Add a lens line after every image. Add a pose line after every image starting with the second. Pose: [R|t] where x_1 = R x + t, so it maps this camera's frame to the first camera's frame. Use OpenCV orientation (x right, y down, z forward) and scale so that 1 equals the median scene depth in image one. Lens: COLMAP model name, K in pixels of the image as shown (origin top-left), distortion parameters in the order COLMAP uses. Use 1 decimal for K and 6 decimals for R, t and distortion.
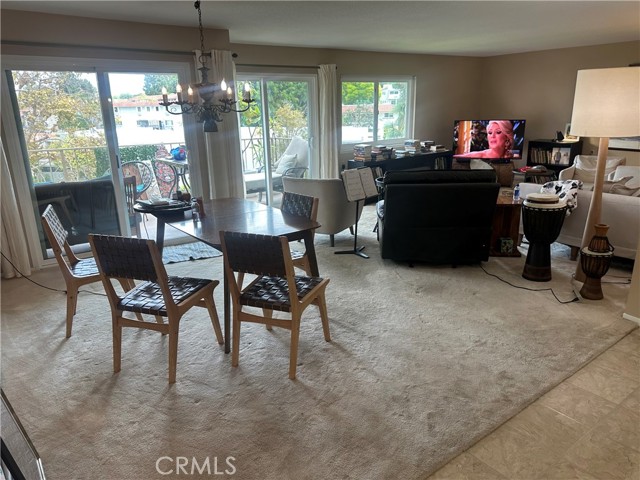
lens RADIAL K [[456.5, 0, 319.0], [0, 456.5, 242.2], [0, 0, 1]] dist [0.055726, -0.072686]
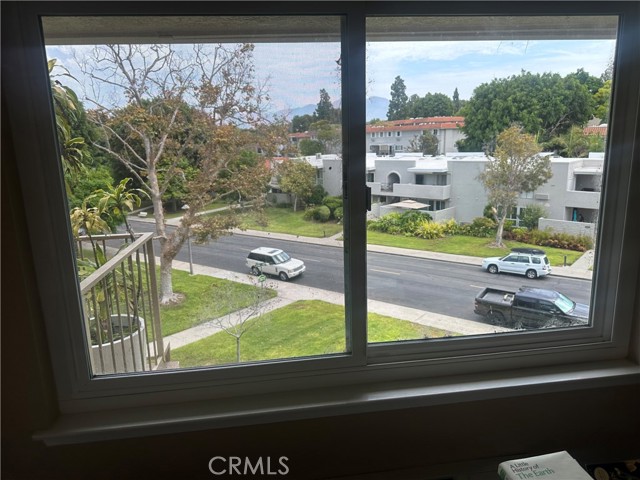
lens RADIAL K [[456.5, 0, 318.7], [0, 456.5, 242.0], [0, 0, 1]] dist [0.055726, -0.072686]
pose [[0.870975, 0.104684, -0.480046, 0.024319], [-0.127765, 0.991683, -0.015554, -0.032092], [0.474425, 0.074880, 0.877105, 0.104936]]
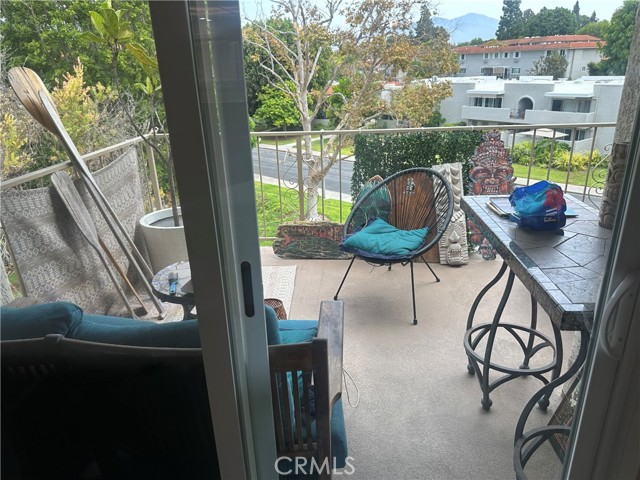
lens RADIAL K [[456.5, 0, 321.4], [0, 456.5, 240.3], [0, 0, 1]] dist [0.055726, -0.072686]
pose [[0.776393, 0.220783, -0.590312, -0.023022], [-0.161323, 0.975048, 0.152503, -0.018545], [0.609252, -0.023171, 0.792638, 0.067540]]
